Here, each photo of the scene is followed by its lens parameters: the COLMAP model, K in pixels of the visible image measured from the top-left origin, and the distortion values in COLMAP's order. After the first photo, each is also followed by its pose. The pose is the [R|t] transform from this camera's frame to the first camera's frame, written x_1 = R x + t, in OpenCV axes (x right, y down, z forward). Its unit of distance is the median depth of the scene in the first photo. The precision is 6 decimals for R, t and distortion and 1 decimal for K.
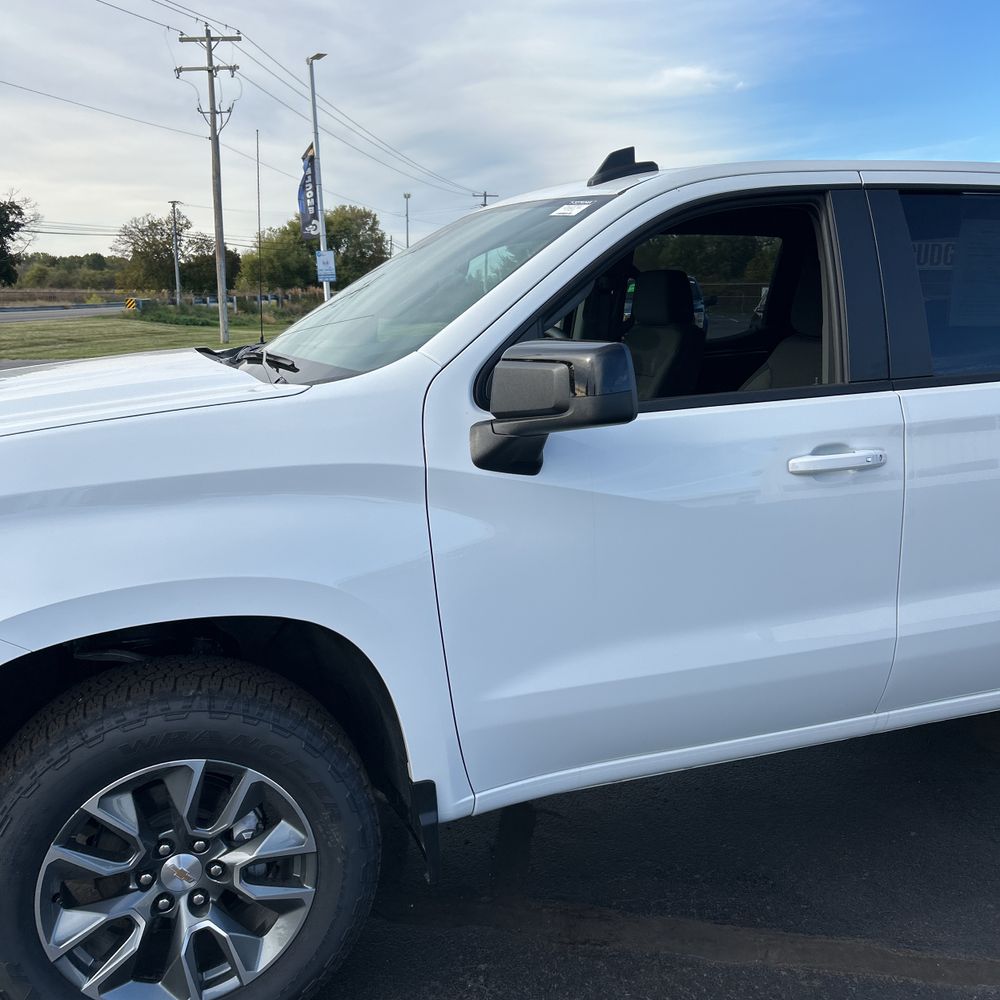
lens RADIAL K [[1013.9, 0, 487.4], [0, 1013.9, 498.6], [0, 0, 1]] dist [0.022319, 0.000000]
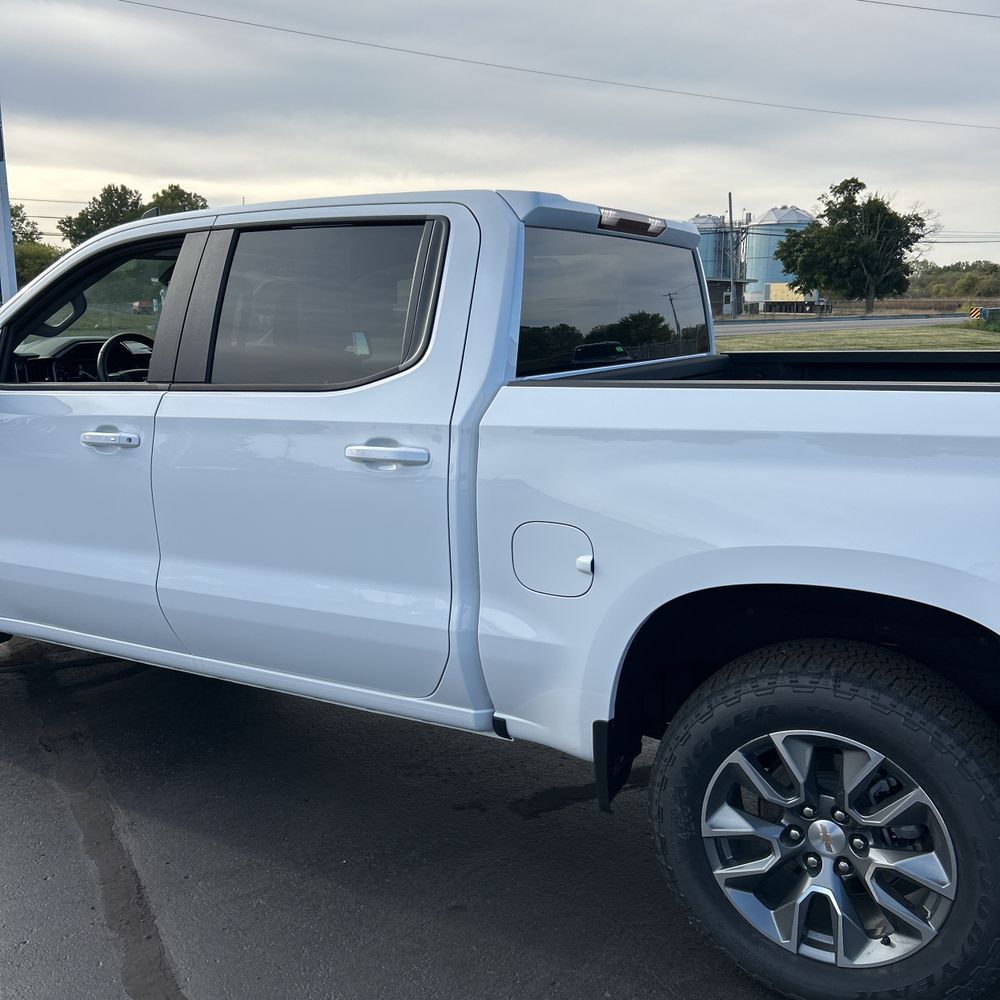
lens RADIAL K [[1013.9, 0, 498.7], [0, 1013.9, 487.3], [0, 0, 1]] dist [0.022319, 0.000000]
pose [[0.663587, 0.135055, -0.735807, 1.532252], [-0.148719, 0.987753, 0.047177, -0.102625], [0.733168, 0.078123, 0.675545, 0.438684]]
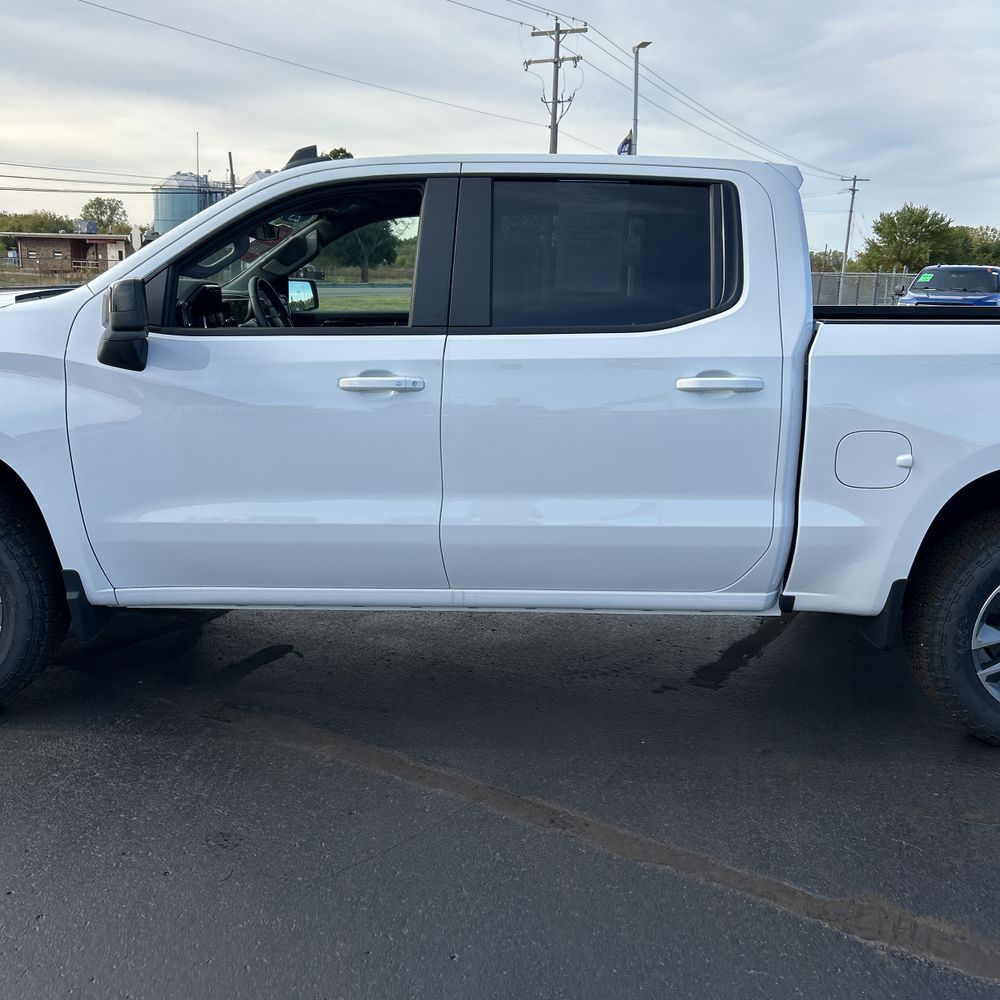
lens RADIAL K [[1013.9, 0, 495.1], [0, 1013.9, 504.8], [0, 0, 1]] dist [0.022319, 0.000000]
pose [[0.939180, 0.102925, -0.327640, 0.858580], [-0.096876, 0.994689, 0.034777, 0.056559], [0.329480, -0.000921, 0.944162, -0.187630]]
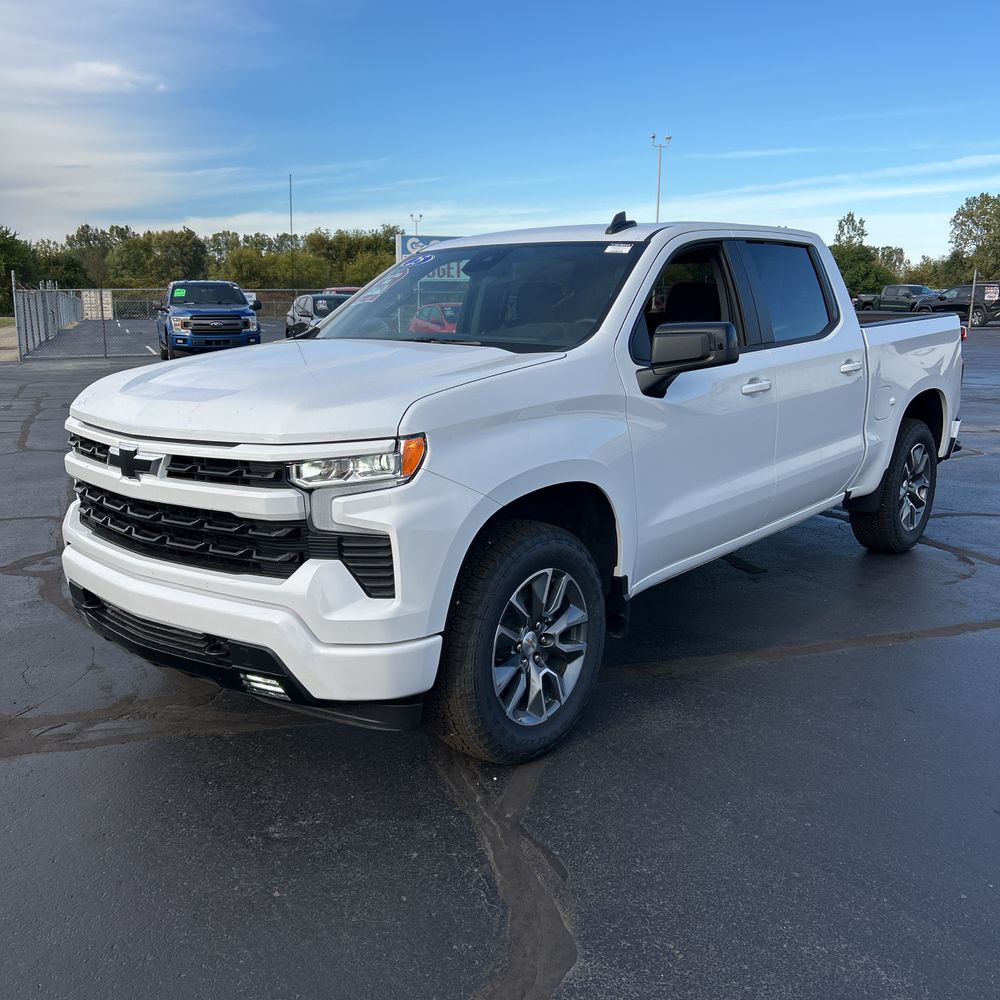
lens RADIAL K [[1013.9, 0, 474.0], [0, 1013.9, 498.2], [0, 0, 1]] dist [0.022319, 0.000000]
pose [[0.872941, -0.100071, 0.477452, -0.939330], [0.102492, 0.994511, 0.021053, 0.068066], [-0.476938, 0.030557, 0.878406, -0.355823]]
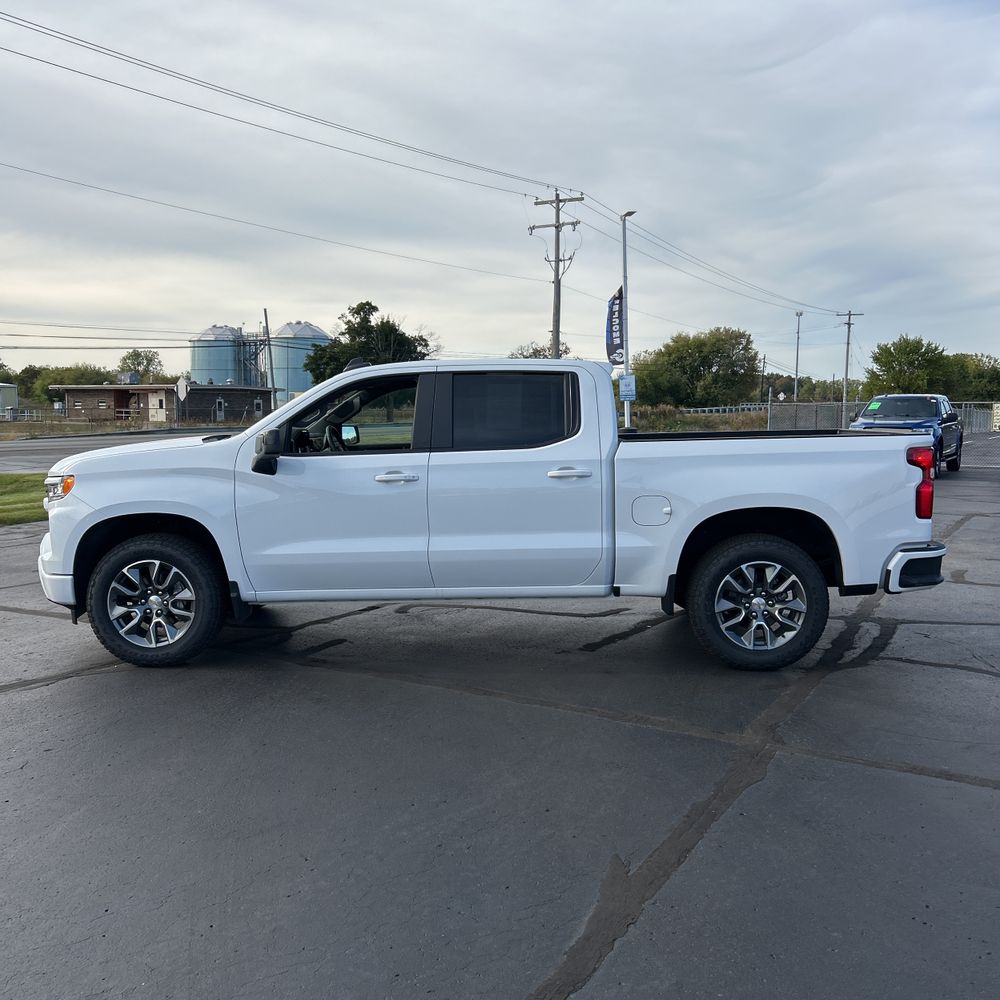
lens RADIAL K [[1013.9, 0, 497.6], [0, 1013.9, 497.3], [0, 0, 1]] dist [0.022319, 0.000000]
pose [[0.932989, 0.032681, -0.358417, 1.386084], [-0.073284, 0.992256, -0.100290, 0.232237], [0.352364, 0.119836, 0.928159, -1.189629]]
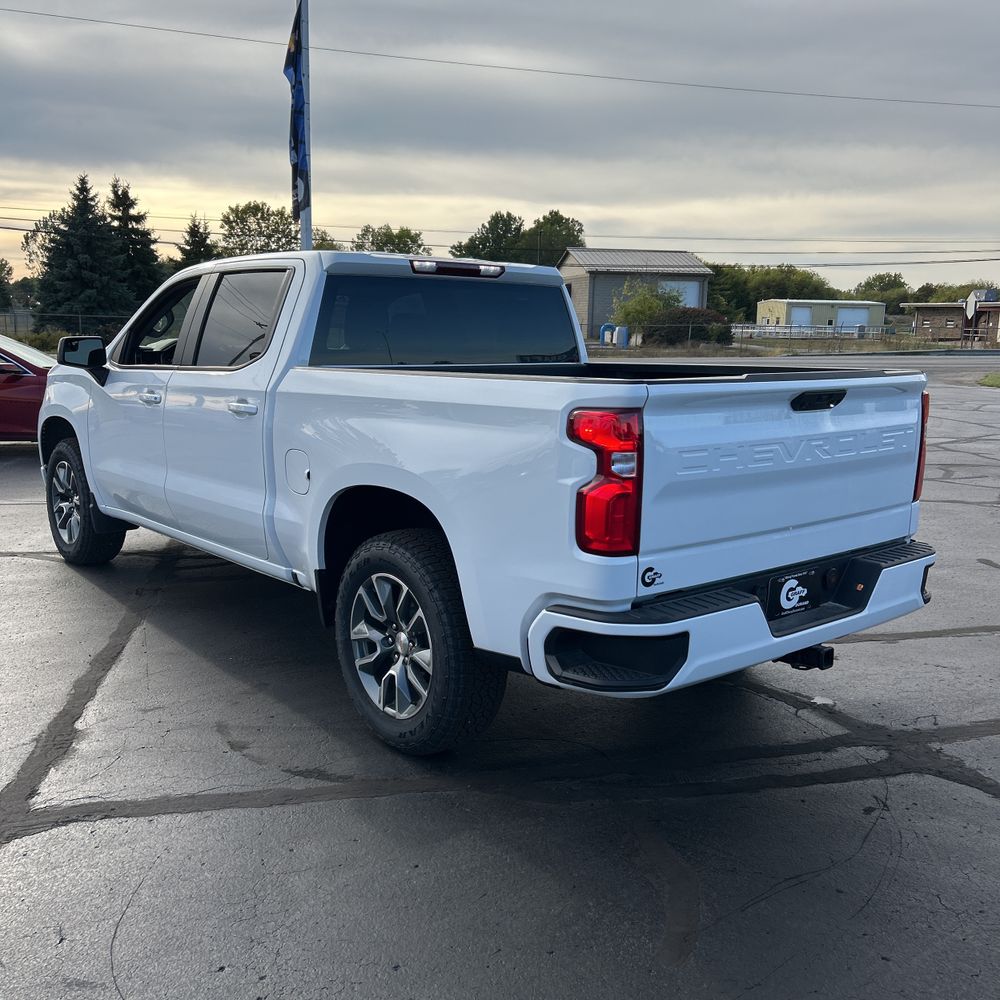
lens RADIAL K [[1013.9, 0, 481.6], [0, 1013.9, 501.4], [0, 0, 1]] dist [0.022319, 0.000000]
pose [[0.348276, 0.172207, -0.921438, 2.470710], [-0.204813, 0.973210, 0.104470, -0.179789], [0.914744, 0.152338, 0.374216, 0.792568]]
